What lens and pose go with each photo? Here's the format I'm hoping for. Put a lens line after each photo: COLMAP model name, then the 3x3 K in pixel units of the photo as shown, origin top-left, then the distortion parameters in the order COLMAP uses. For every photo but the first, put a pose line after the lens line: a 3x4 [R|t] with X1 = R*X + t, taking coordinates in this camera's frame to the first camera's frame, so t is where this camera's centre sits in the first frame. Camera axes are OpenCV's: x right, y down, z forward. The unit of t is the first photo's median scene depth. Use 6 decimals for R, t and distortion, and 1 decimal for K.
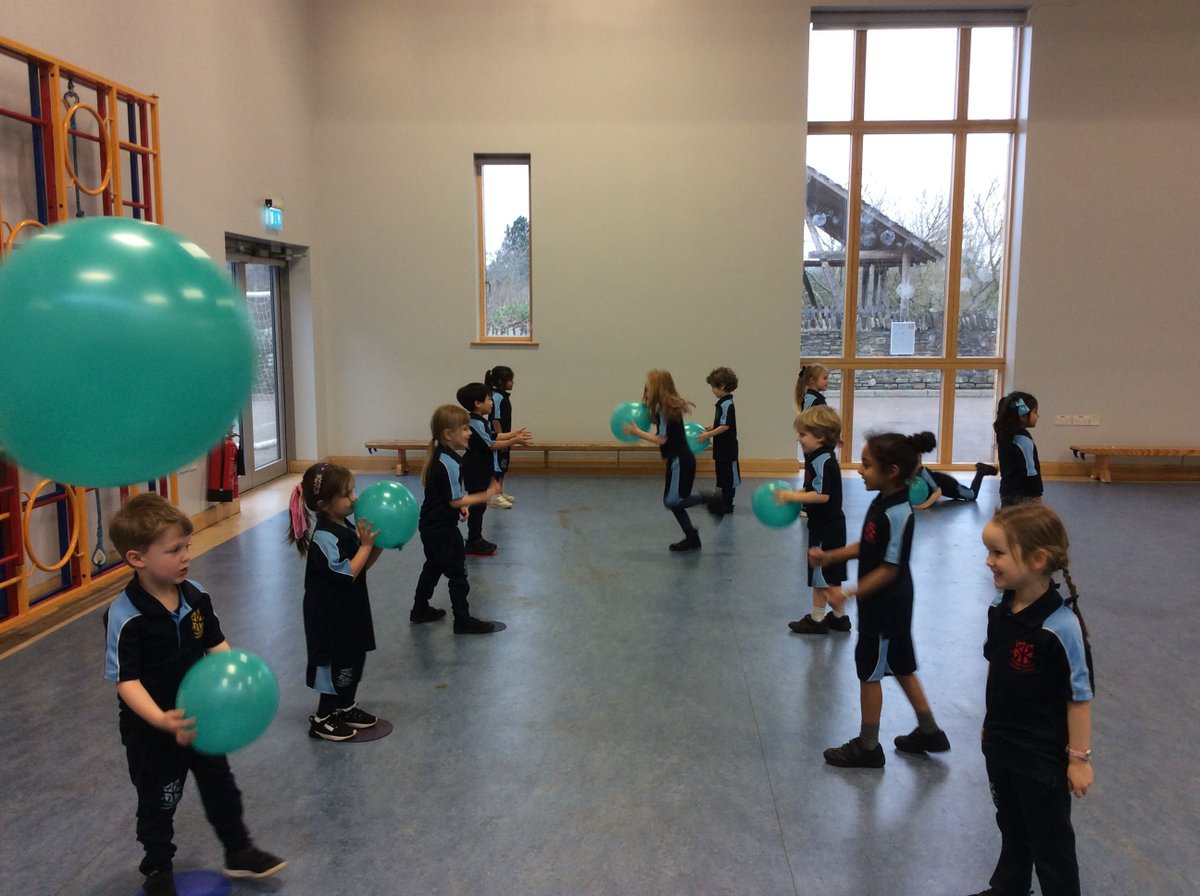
lens RADIAL K [[1068.1, 0, 600.0], [0, 1068.1, 448.0], [0, 0, 1]] dist [0.080638, -0.185673]
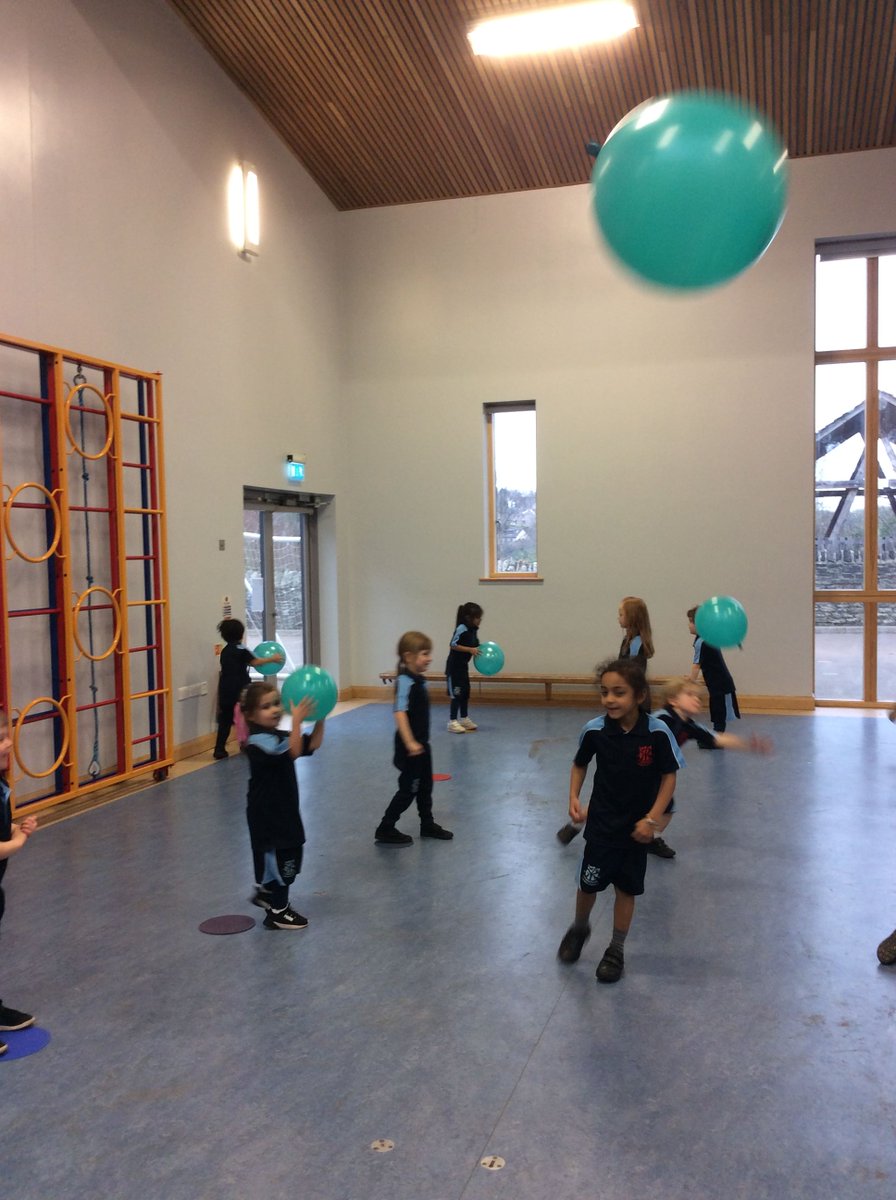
lens RADIAL K [[1068.1, 0, 448.0], [0, 1068.1, 600.0], [0, 0, 1]] dist [0.080638, -0.185673]
pose [[0.967927, -0.009034, -0.251069, 0.122354], [-0.011041, 0.996858, -0.078433, 0.004777], [0.250989, 0.078689, 0.964786, -0.020756]]
